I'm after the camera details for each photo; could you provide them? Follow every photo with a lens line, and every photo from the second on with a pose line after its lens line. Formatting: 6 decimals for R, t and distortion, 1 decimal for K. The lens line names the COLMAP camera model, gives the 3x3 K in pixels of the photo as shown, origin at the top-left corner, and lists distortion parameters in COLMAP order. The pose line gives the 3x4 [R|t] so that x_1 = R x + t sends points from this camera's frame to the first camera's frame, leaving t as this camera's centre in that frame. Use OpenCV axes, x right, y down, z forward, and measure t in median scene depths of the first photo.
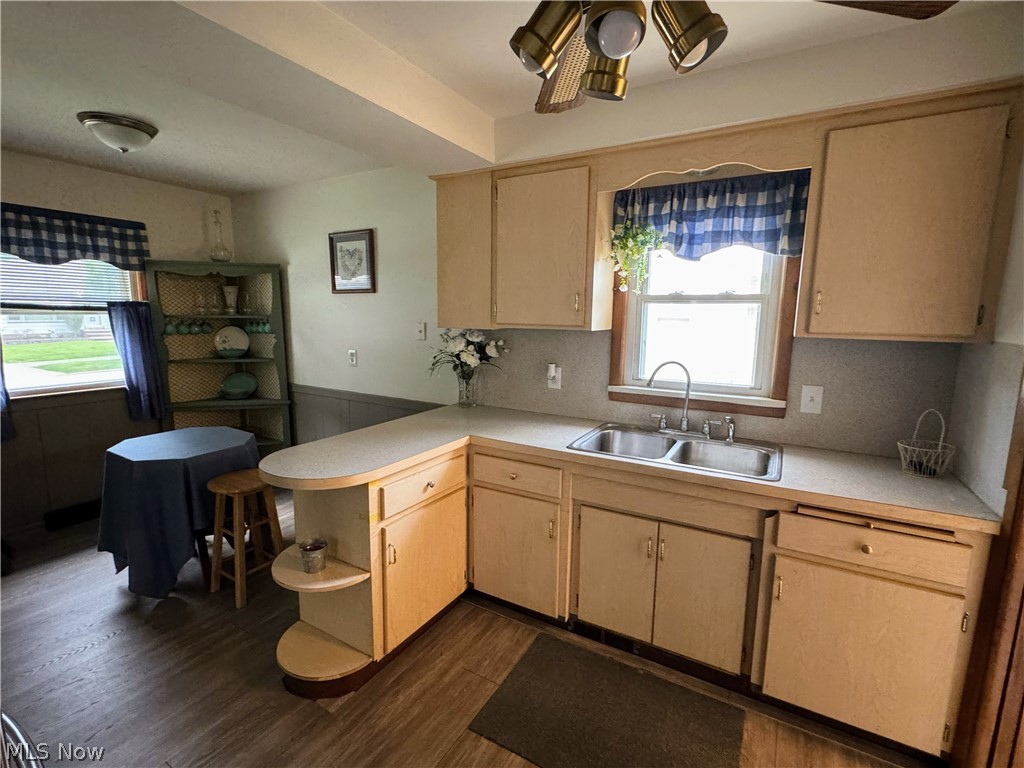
lens RADIAL K [[475.3, 0, 517.9], [0, 475.3, 386.2], [0, 0, 1]] dist [-0.003326, -0.000117]
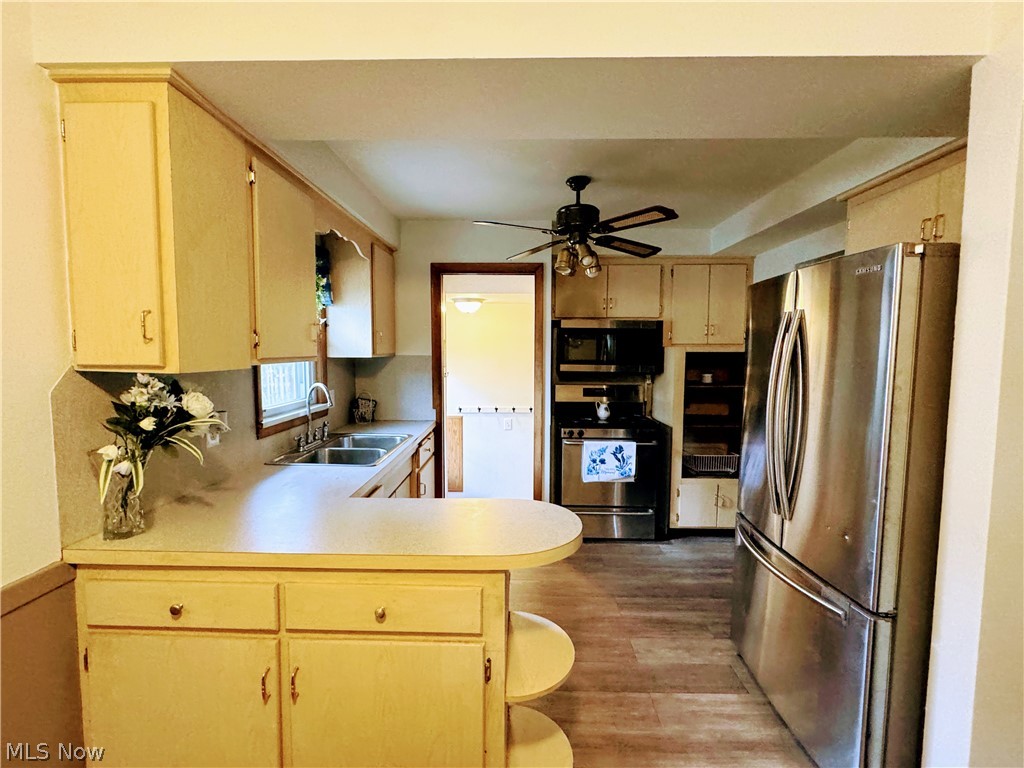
lens RADIAL K [[475.3, 0, 507.1], [0, 475.3, 382.5], [0, 0, 1]] dist [-0.003326, -0.000117]
pose [[-0.477944, -0.079367, 0.874797, -0.943231], [0.124579, 0.979718, 0.156950, -0.186336], [-0.869511, 0.183995, -0.458363, 1.159610]]
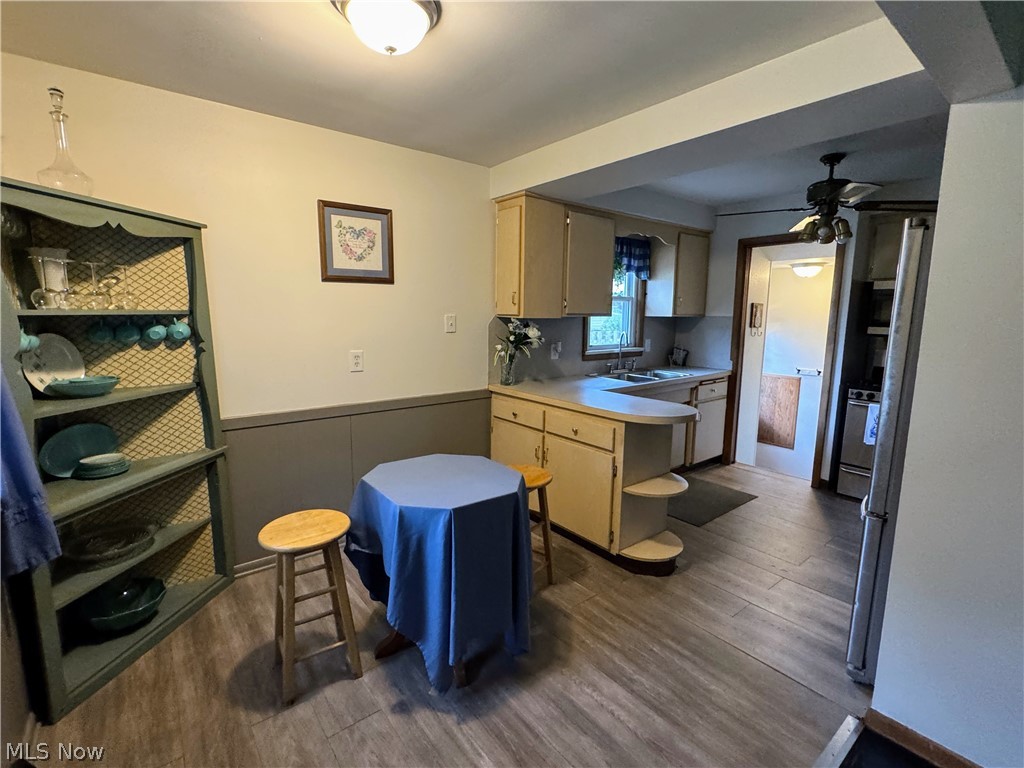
lens RADIAL K [[475.3, 0, 511.5], [0, 475.3, 386.1], [0, 0, 1]] dist [-0.003326, -0.000117]
pose [[0.372477, -0.153898, 0.915192, -1.610265], [0.139977, 0.984189, 0.108530, -0.110348], [-0.917424, 0.087681, 0.388130, 0.715726]]
